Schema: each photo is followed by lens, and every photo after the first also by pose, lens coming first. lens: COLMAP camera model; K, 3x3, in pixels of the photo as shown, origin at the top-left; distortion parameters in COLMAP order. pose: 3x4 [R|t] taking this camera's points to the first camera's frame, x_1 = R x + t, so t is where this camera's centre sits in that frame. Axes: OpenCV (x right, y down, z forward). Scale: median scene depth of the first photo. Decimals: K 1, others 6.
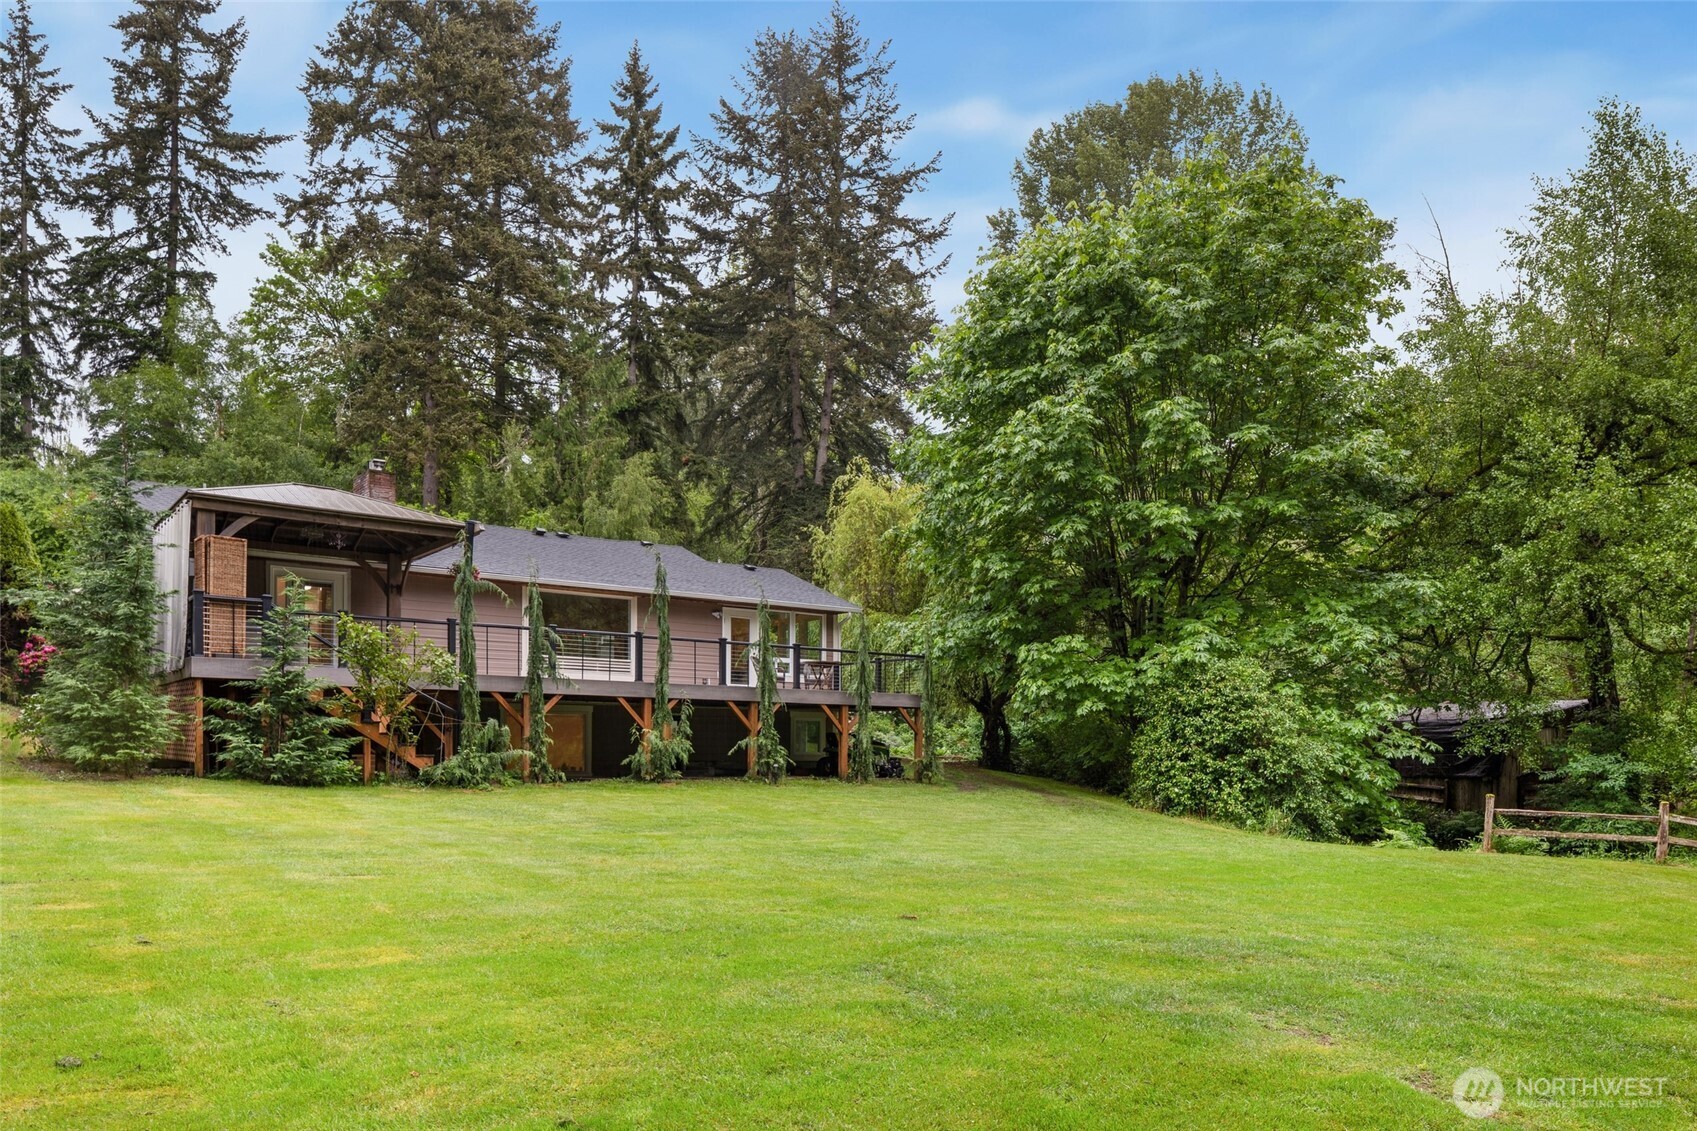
lens RADIAL K [[1196.4, 0, 848.5], [0, 1196.4, 565.5], [0, 0, 1]] dist [0.002002, 0.001159]
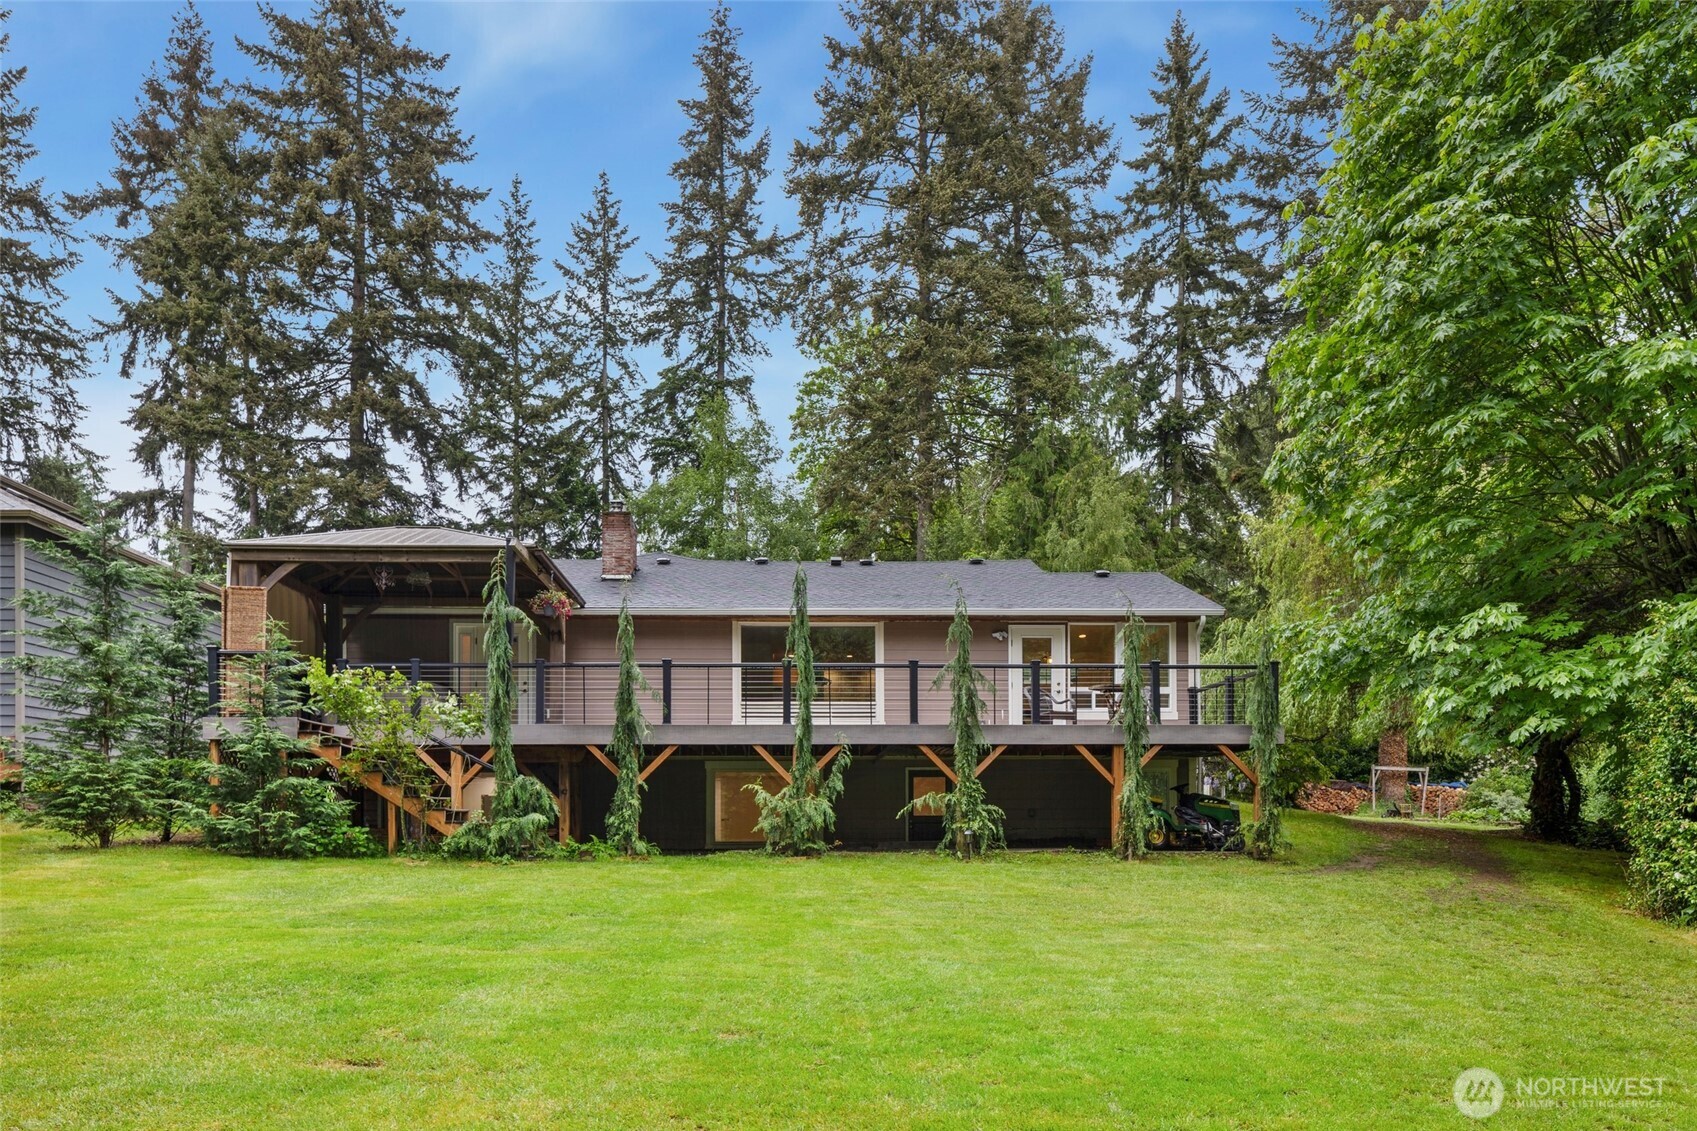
lens RADIAL K [[1191.0, 0, 848.4], [0, 1191.0, 694.2], [0, 0, 1]] dist [0.004229, 0.001398]
pose [[0.820319, -0.072124, -0.567340, 0.116611], [0.098373, 0.995025, 0.015744, 0.028047], [0.563382, -0.068726, 0.823333, 0.159384]]
